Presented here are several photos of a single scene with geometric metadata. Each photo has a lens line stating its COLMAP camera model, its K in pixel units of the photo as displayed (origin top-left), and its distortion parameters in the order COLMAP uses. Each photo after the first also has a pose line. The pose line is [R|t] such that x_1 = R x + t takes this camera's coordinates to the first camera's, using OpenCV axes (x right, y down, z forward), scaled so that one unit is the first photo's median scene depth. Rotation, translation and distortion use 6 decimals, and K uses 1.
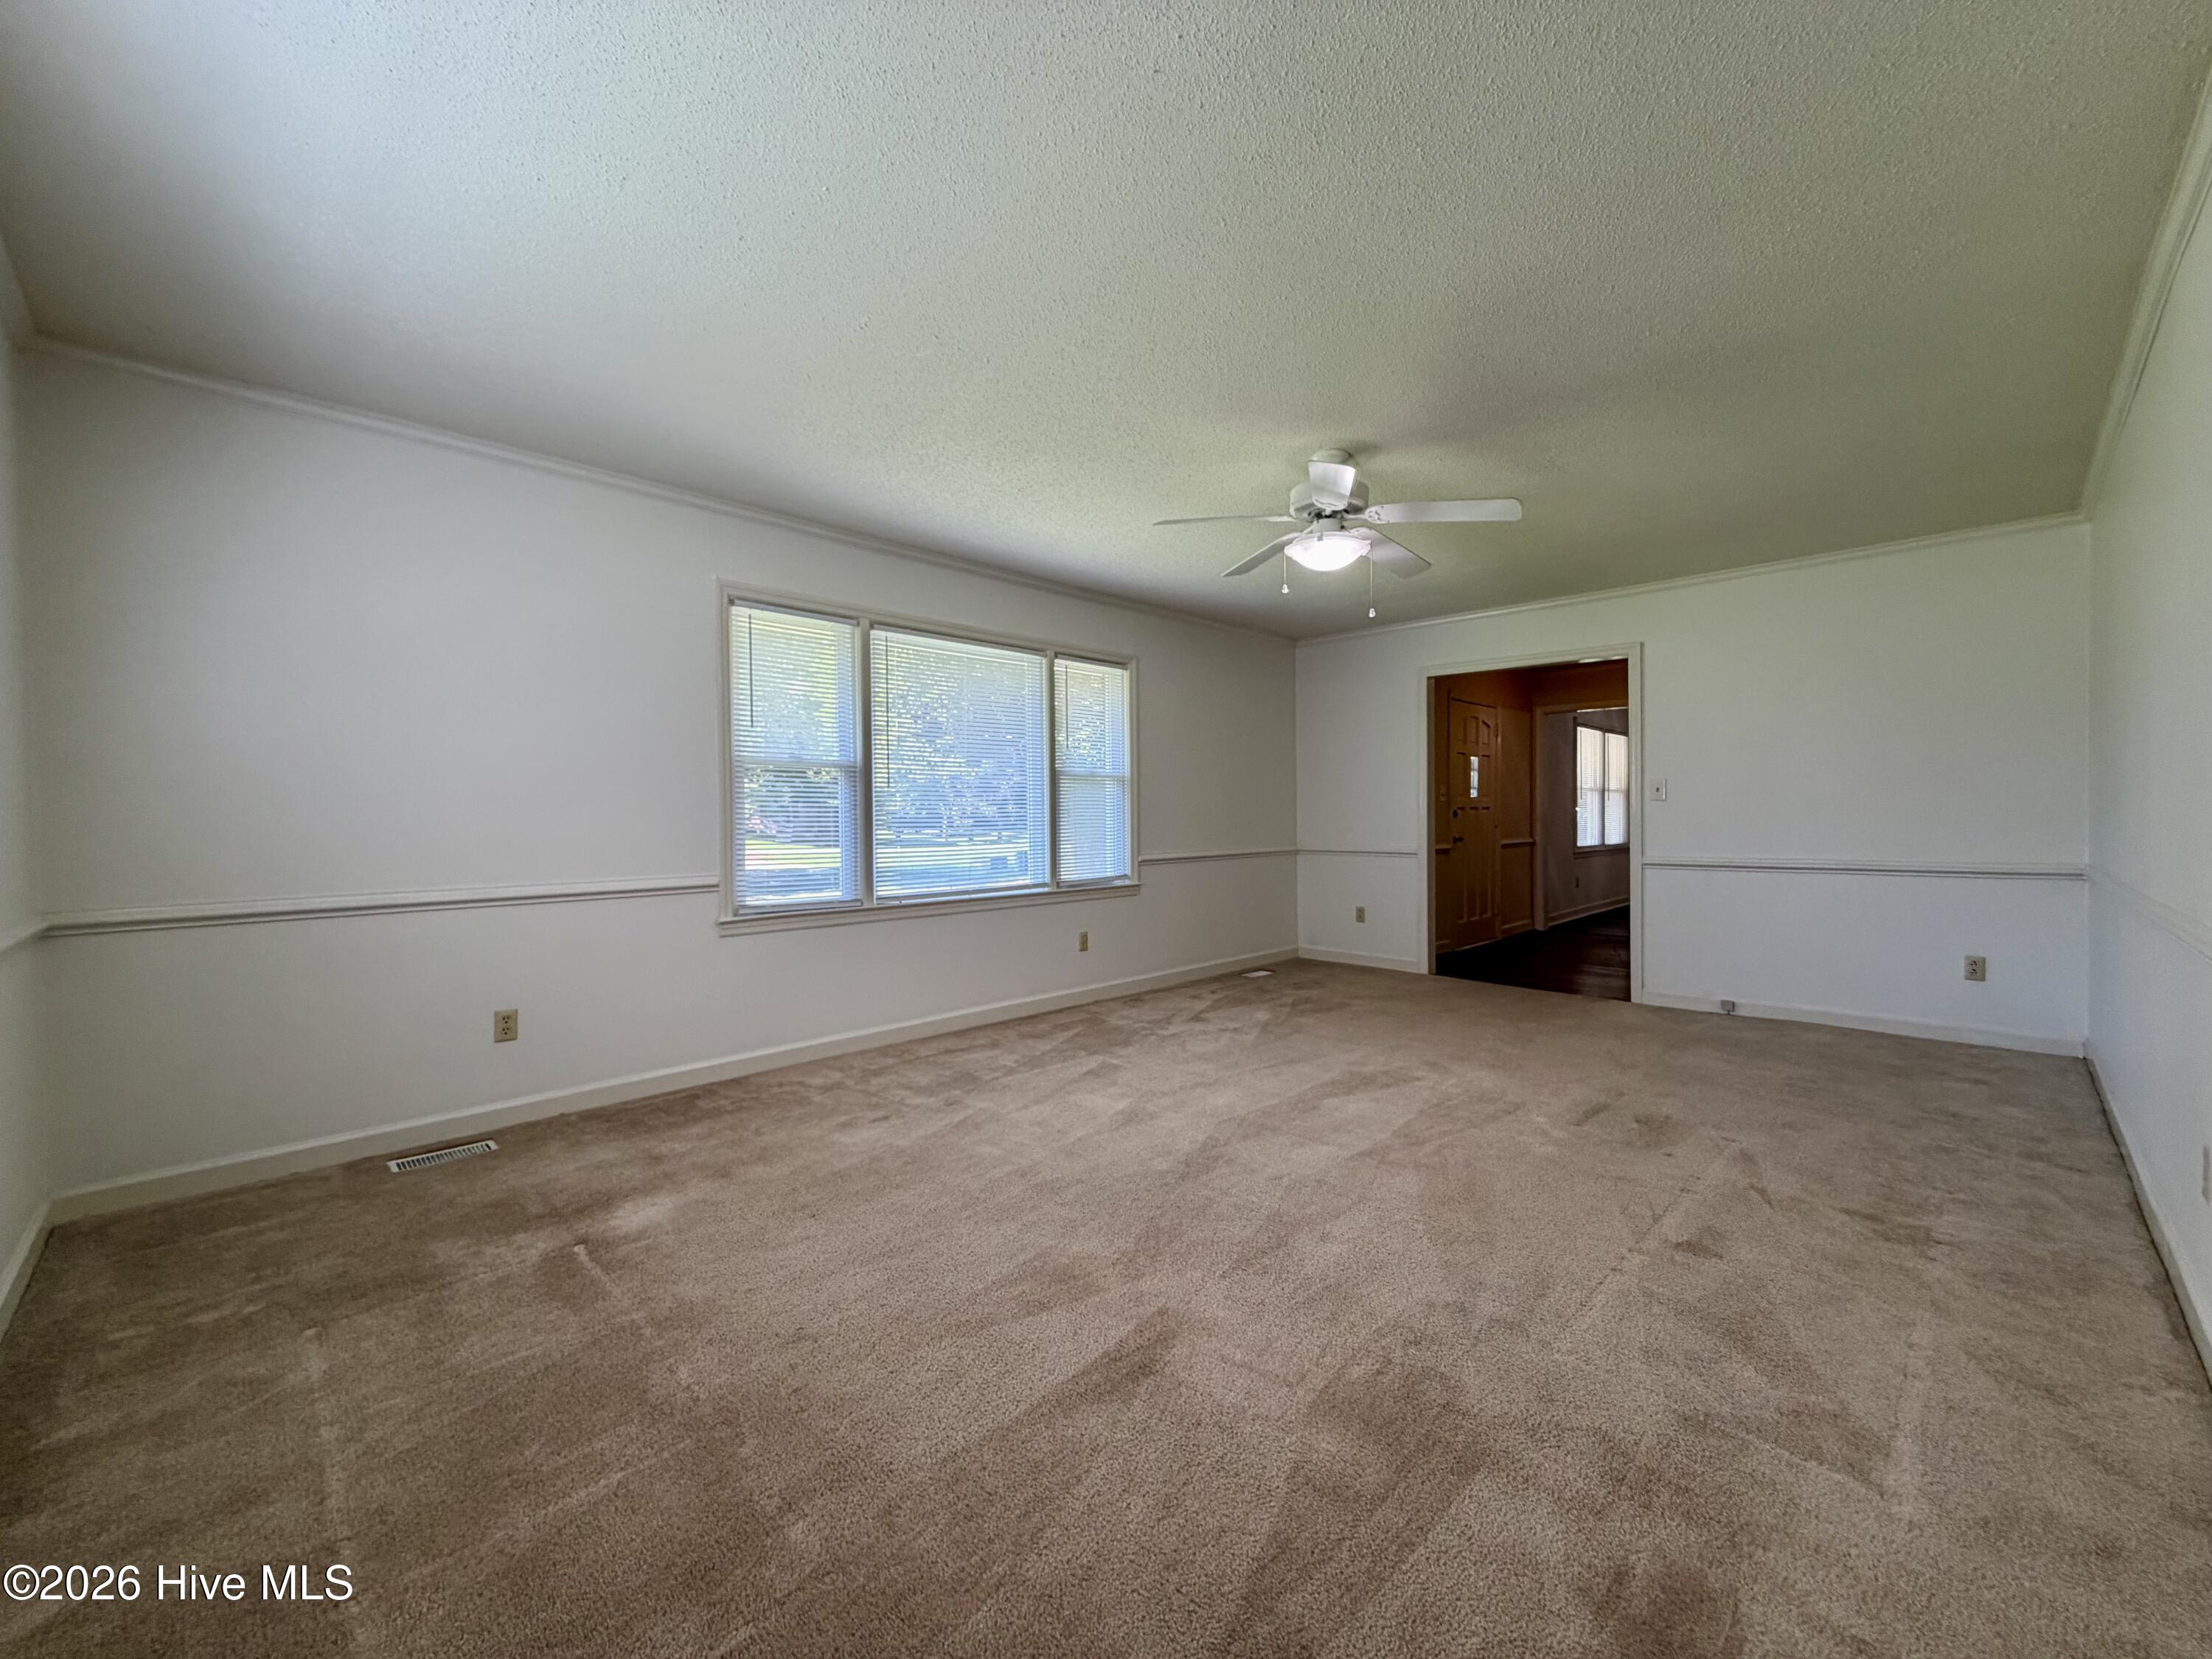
lens RADIAL K [[885.7, 0, 1121.0], [0, 885.7, 833.0], [0, 0, 1]] dist [0.002469, -0.000334]
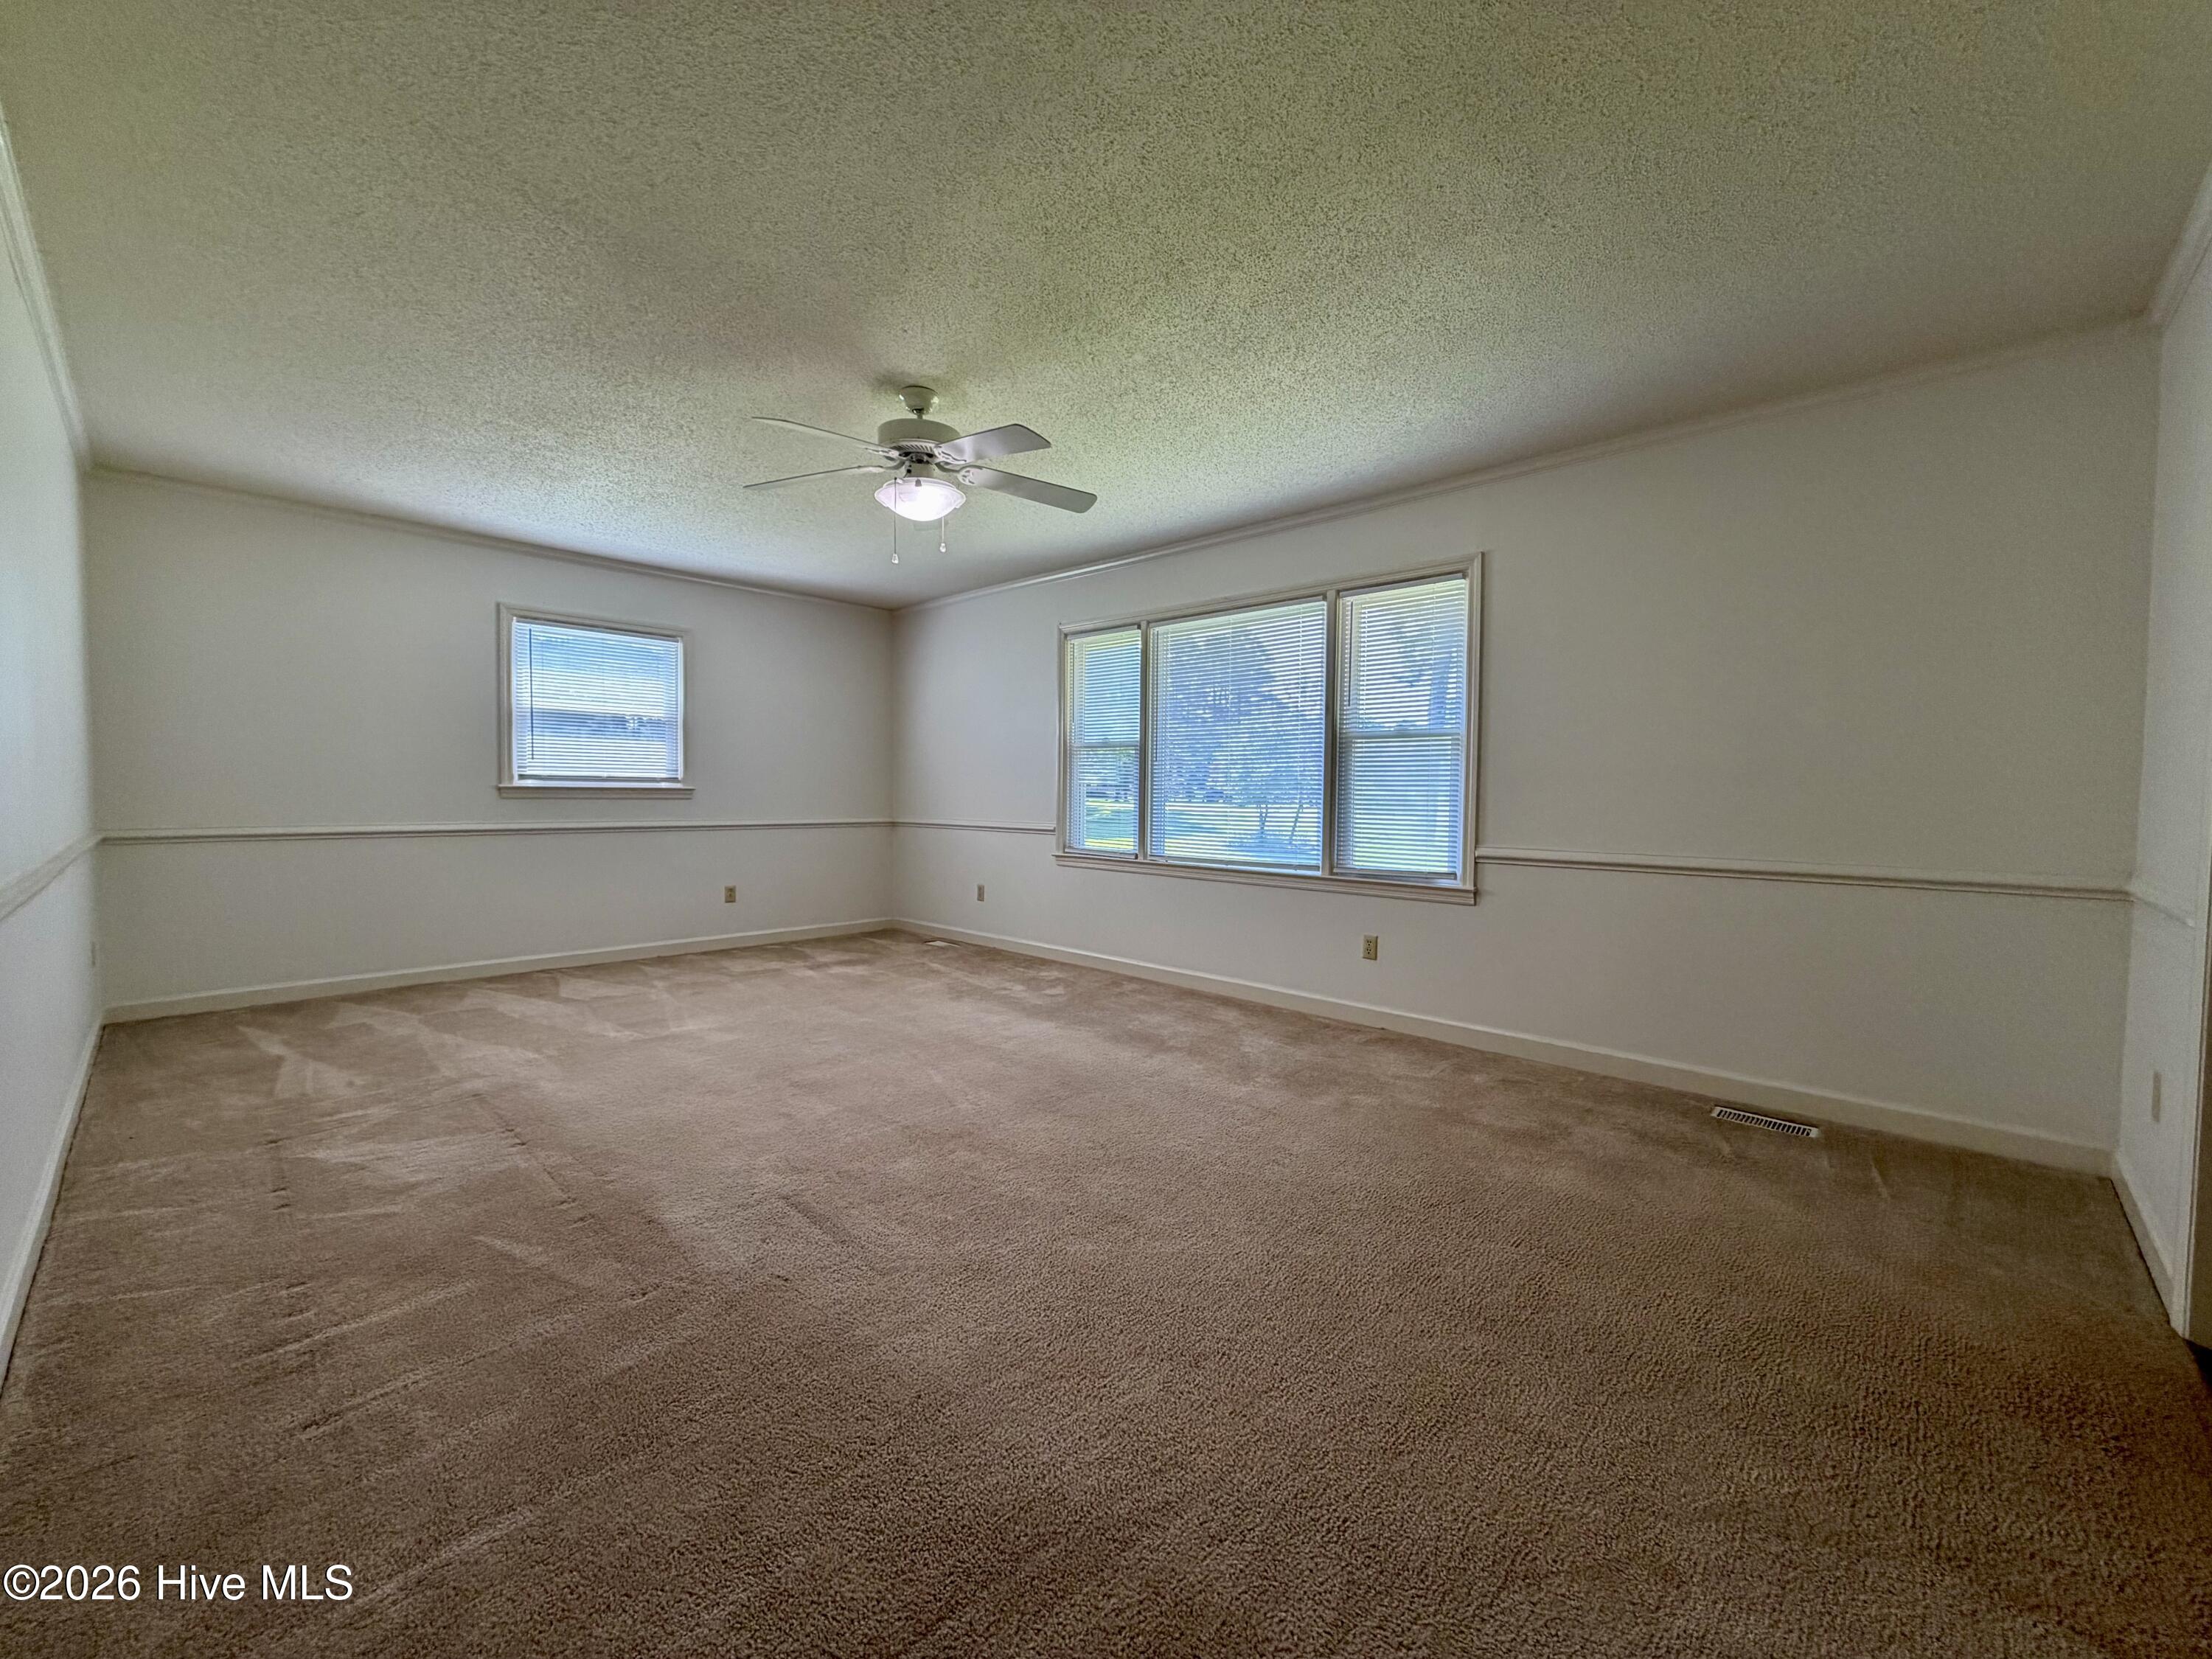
lens RADIAL K [[883.2, 0, 1100.0], [0, 883.2, 827.0], [0, 0, 1]] dist [-0.001236, -0.000435]
pose [[0.011740, 0.053061, -0.998522, 0.767064], [-0.026430, 0.998259, 0.052736, -0.020586], [0.999582, 0.025772, 0.013121, 0.777099]]
